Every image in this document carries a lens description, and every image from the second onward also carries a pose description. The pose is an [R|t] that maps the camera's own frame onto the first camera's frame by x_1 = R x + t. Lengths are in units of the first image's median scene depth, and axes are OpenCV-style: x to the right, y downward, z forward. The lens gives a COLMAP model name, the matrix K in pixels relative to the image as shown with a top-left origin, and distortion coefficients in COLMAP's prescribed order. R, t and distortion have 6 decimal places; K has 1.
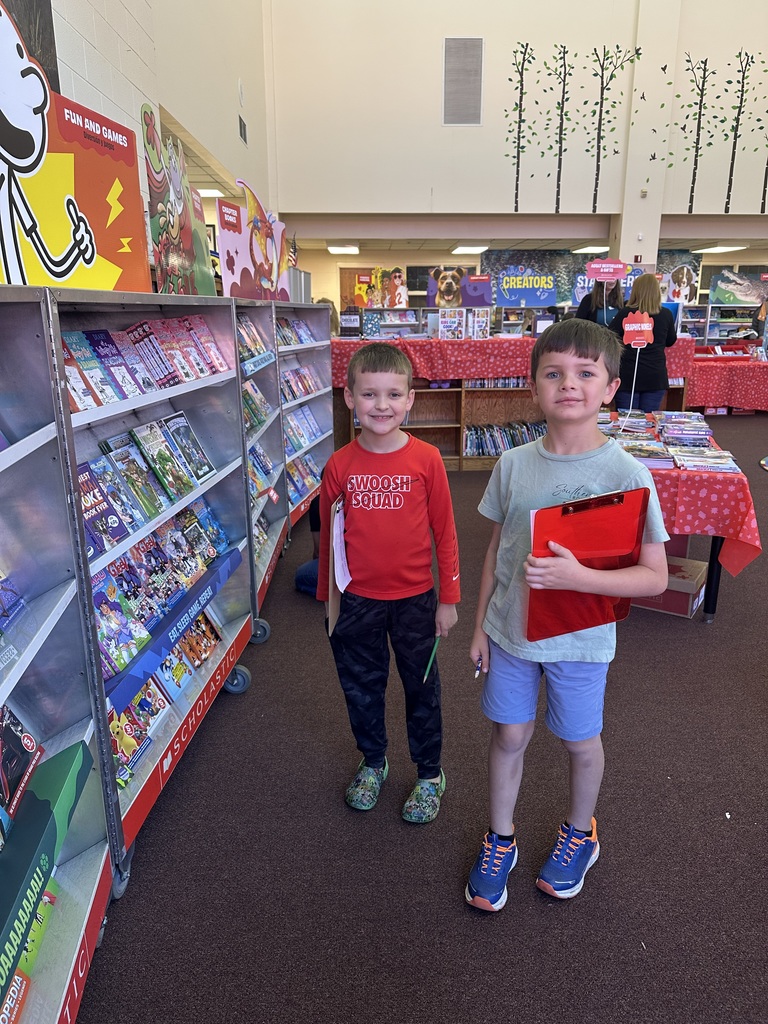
lens RADIAL K [[727.9, 0, 386.3], [0, 727.9, 510.5], [0, 0, 1]] dist [0.001178, -0.019197]
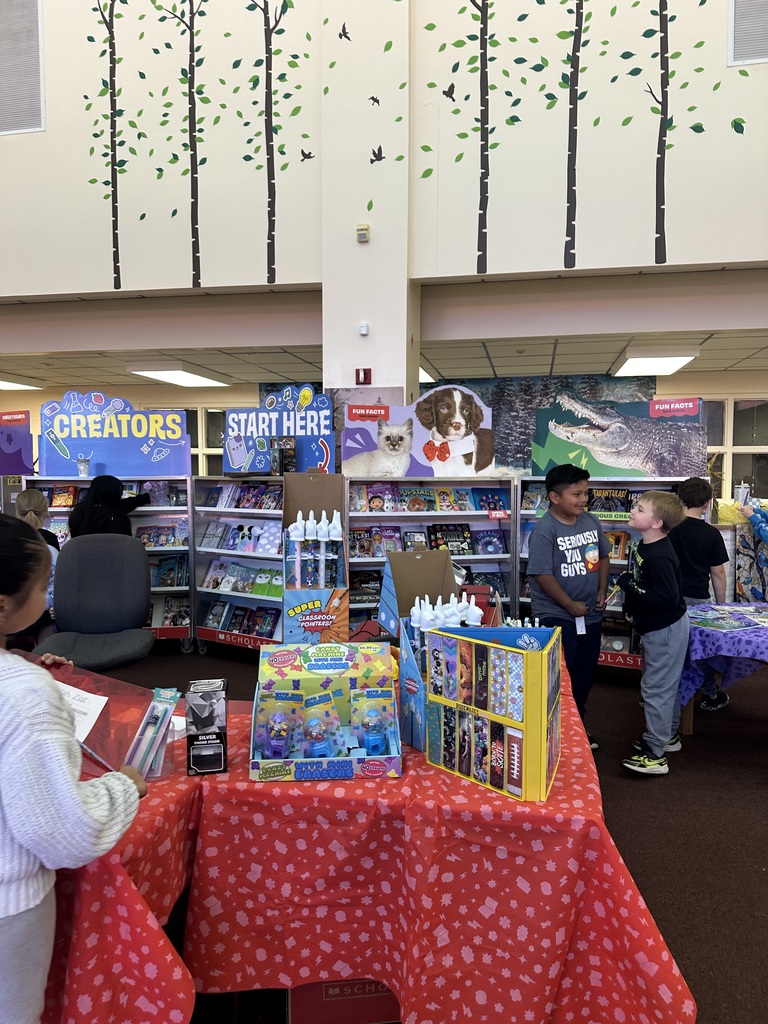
lens RADIAL K [[727.9, 0, 382.2], [0, 727.9, 515.1], [0, 0, 1]] dist [0.001178, -0.019197]
pose [[0.975237, 0.021944, -0.220070, 0.473225], [-0.066402, 0.978209, -0.196718, -0.182830], [0.210958, 0.206460, 0.955443, 0.619089]]
